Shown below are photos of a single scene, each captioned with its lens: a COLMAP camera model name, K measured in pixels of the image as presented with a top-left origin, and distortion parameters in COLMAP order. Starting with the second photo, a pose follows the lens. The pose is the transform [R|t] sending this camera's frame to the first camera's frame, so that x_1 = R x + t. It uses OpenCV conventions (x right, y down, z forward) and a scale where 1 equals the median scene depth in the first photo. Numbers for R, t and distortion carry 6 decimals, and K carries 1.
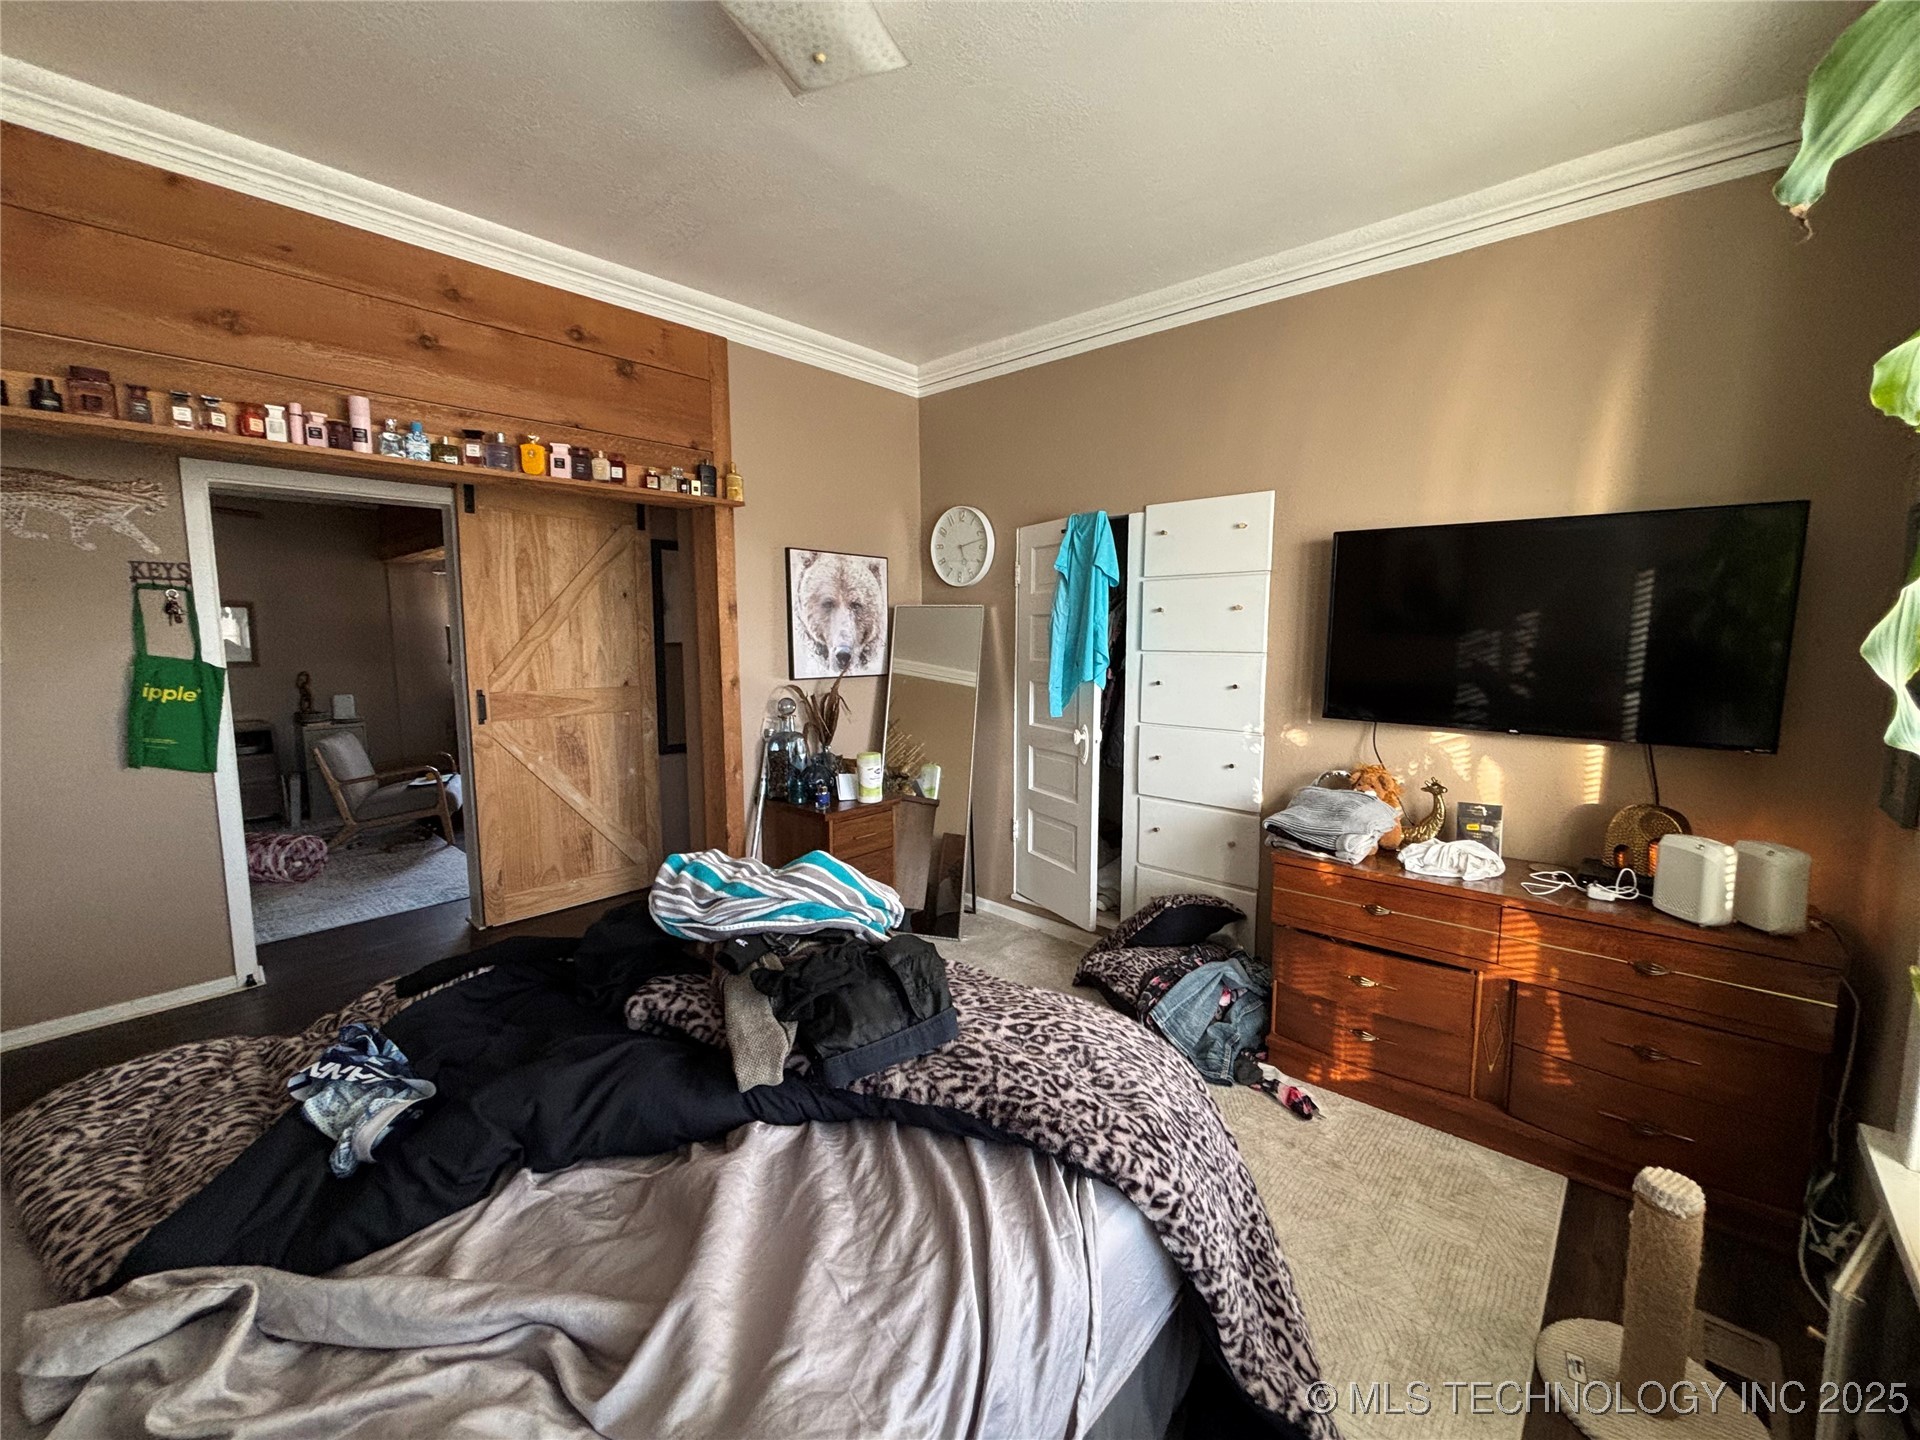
lens RADIAL K [[772.7, 0, 967.2], [0, 772.7, 709.6], [0, 0, 1]] dist [-0.002005, -0.000028]
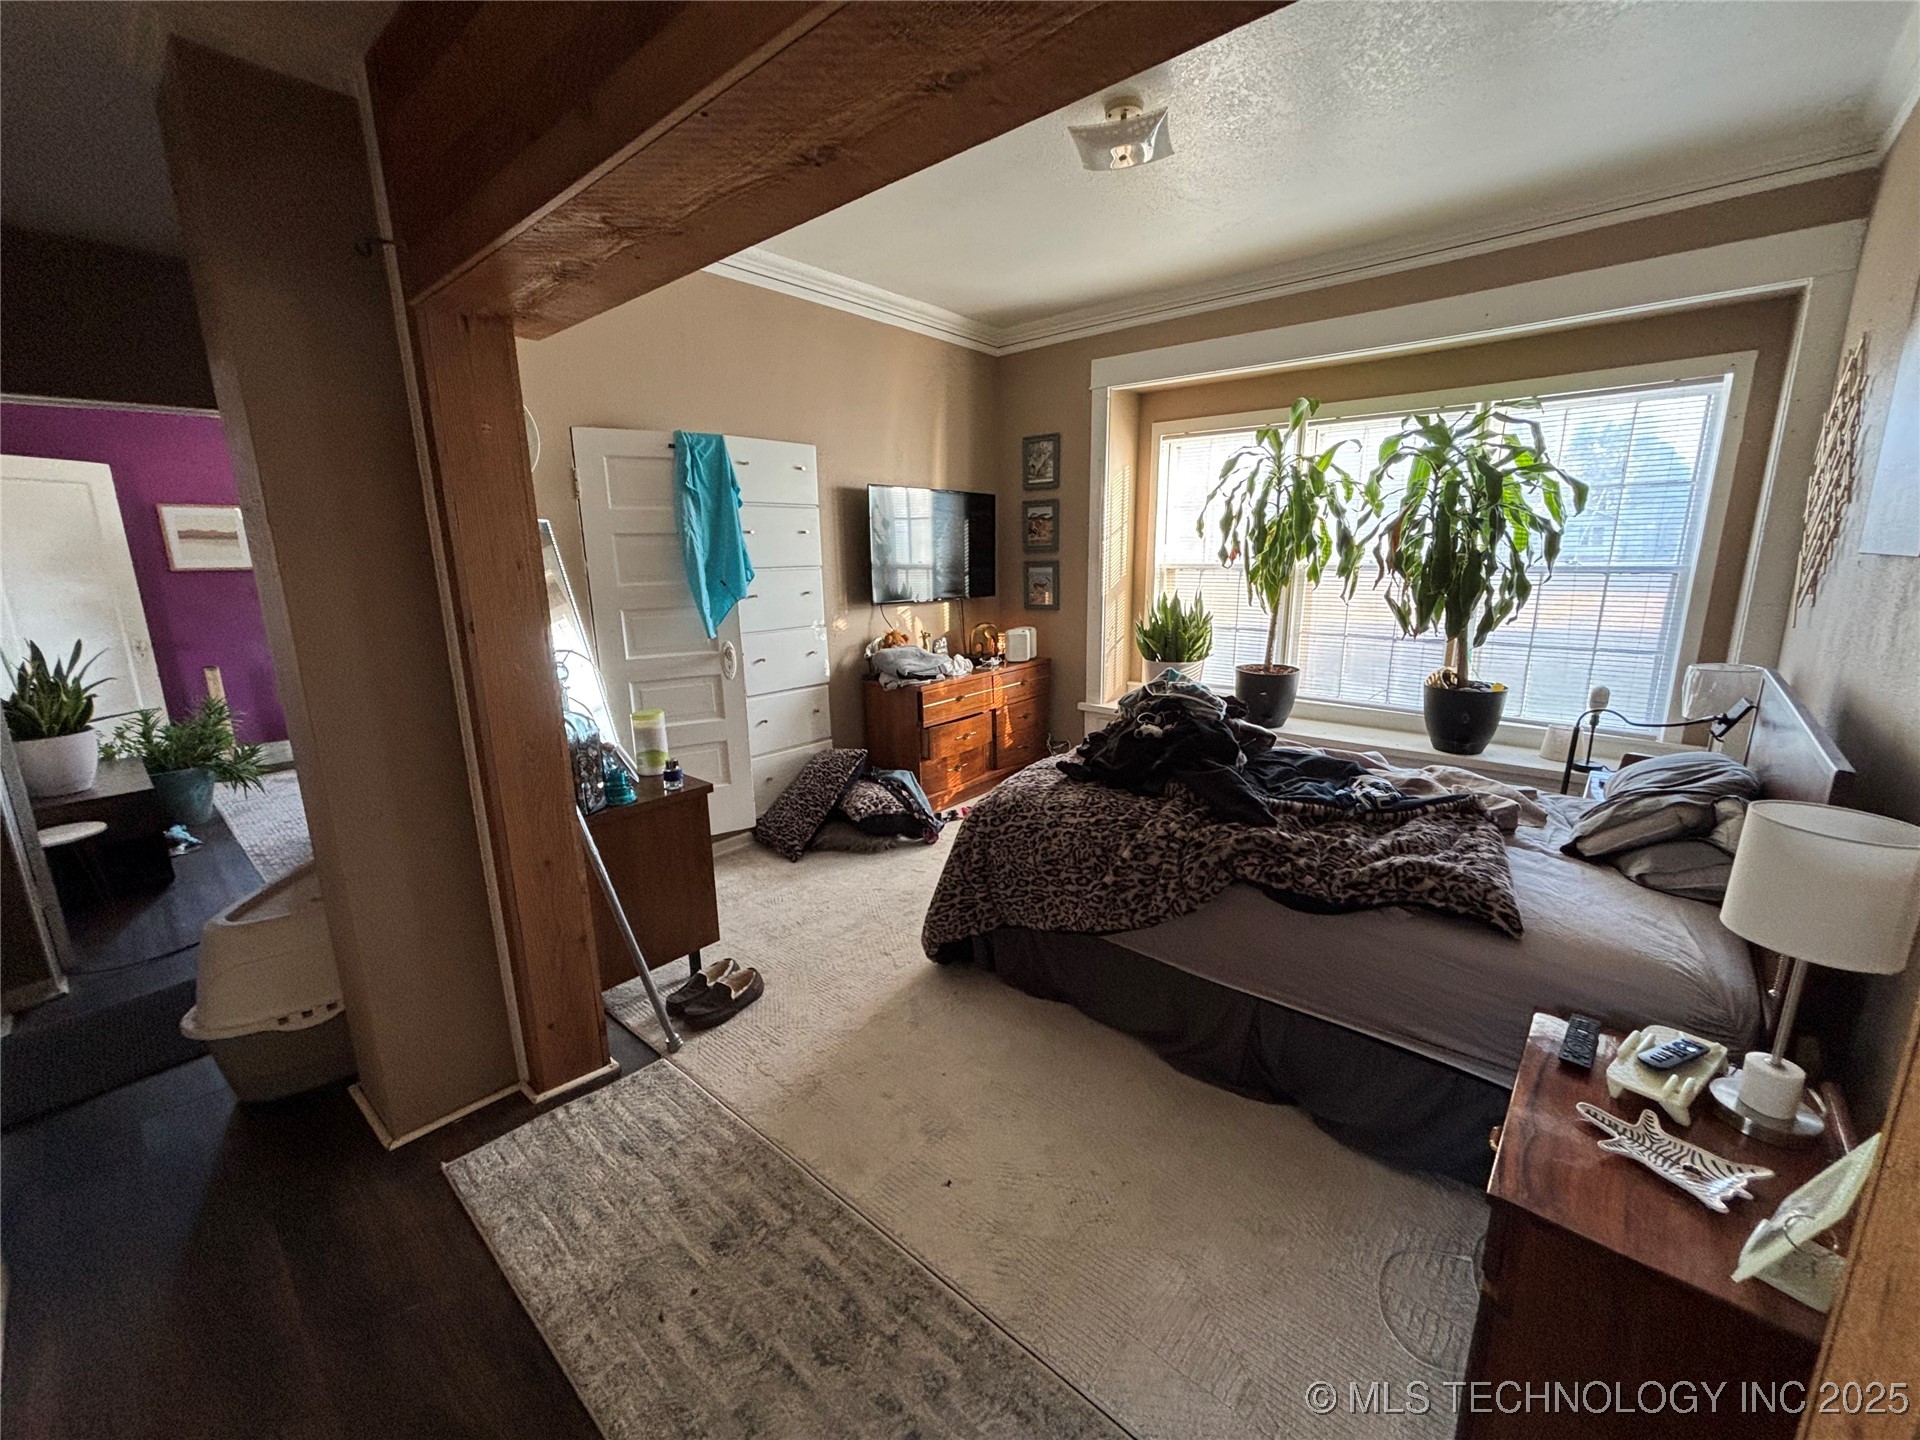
lens RADIAL K [[772.7, 0, 958.6], [0, 772.7, 728.5], [0, 0, 1]] dist [-0.002005, -0.000028]
pose [[-0.029336, -0.219193, 0.975240, -1.045216], [0.123456, 0.967396, 0.221144, -0.068455], [-0.991916, 0.126887, -0.001319, 0.805690]]
